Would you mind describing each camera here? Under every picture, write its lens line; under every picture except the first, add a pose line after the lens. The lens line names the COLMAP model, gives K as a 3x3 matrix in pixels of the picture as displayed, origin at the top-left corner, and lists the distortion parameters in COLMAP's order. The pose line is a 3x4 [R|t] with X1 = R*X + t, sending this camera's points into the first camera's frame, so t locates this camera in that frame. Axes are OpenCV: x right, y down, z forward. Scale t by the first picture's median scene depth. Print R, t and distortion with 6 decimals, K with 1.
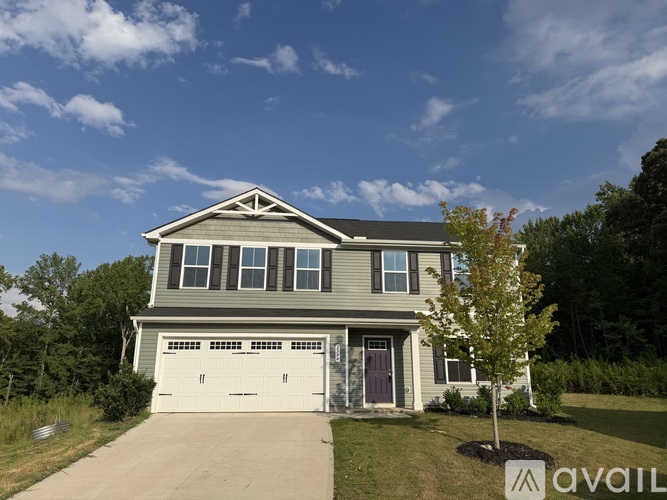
lens RADIAL K [[455.5, 0, 333.5], [0, 455.5, 250.0], [0, 0, 1]] dist [0.142332, -0.186451]
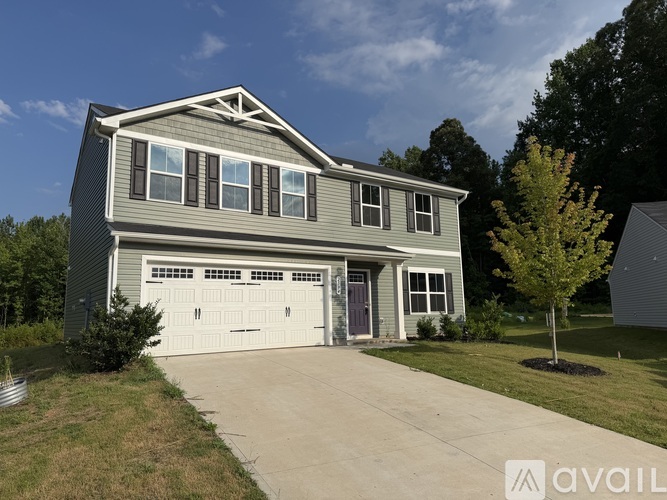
lens RADIAL K [[455.5, 0, 333.5], [0, 455.5, 250.0], [0, 0, 1]] dist [0.142332, -0.186451]
pose [[0.881267, 0.045617, 0.470411, -0.417840], [-0.101692, 0.990320, 0.094475, 0.061287], [-0.461548, -0.131094, 0.877375, 0.180001]]
